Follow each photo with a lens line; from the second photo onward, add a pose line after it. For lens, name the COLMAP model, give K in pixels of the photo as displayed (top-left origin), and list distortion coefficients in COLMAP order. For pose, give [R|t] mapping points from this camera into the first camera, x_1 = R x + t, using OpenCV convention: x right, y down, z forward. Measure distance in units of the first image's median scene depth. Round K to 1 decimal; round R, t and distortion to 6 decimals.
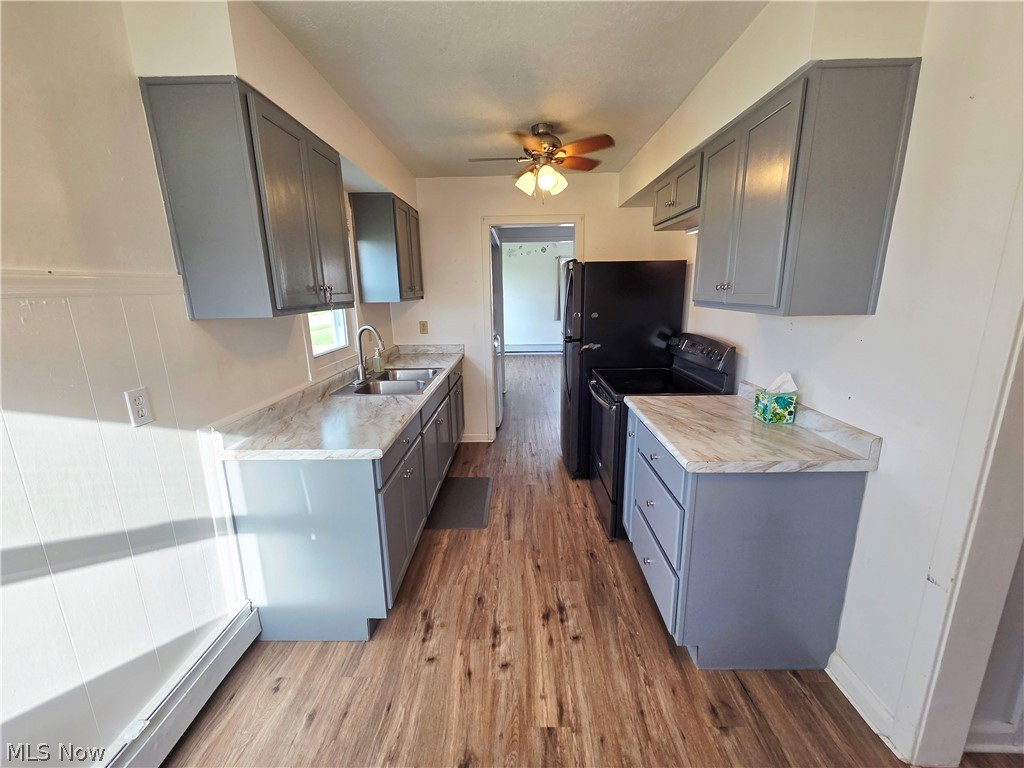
lens RADIAL K [[416.8, 0, 512.0], [0, 416.8, 383.9], [0, 0, 1]] dist [0.003815, -0.002259]
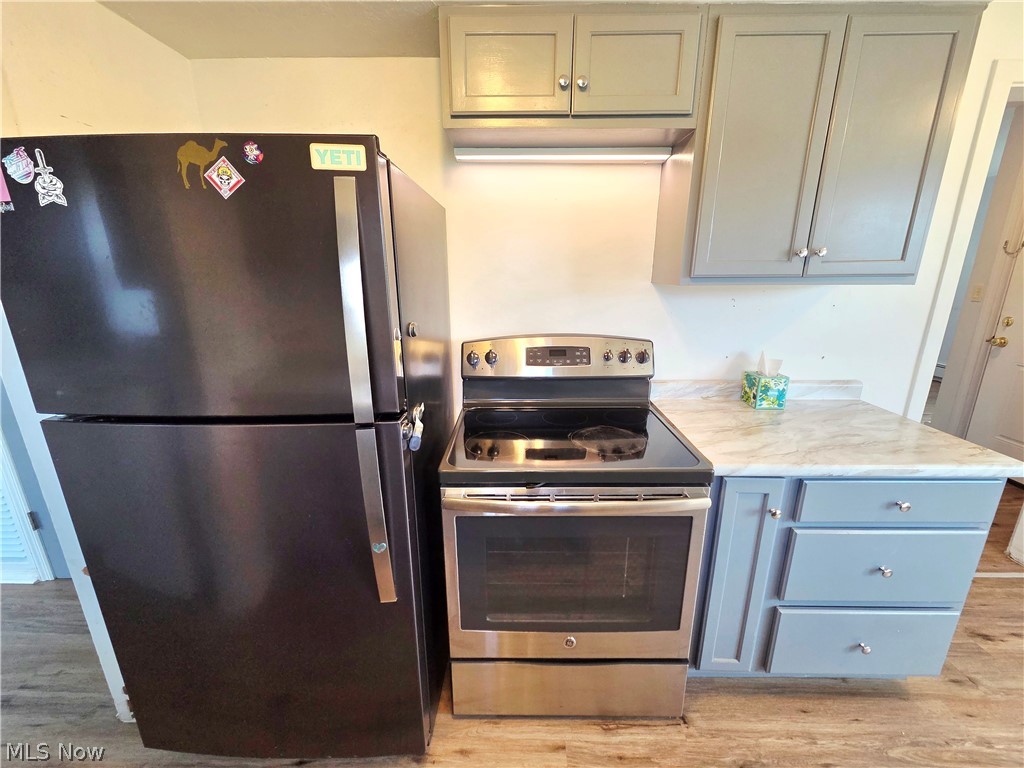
lens RADIAL K [[416.8, 0, 512.0], [0, 416.8, 384.4], [0, 0, 1]] dist [0.003815, -0.002259]
pose [[0.000873, -0.244787, 0.969577, -0.256160], [0.229450, 0.943758, 0.238062, -0.305652], [-0.973320, 0.222261, 0.056990, 1.507312]]
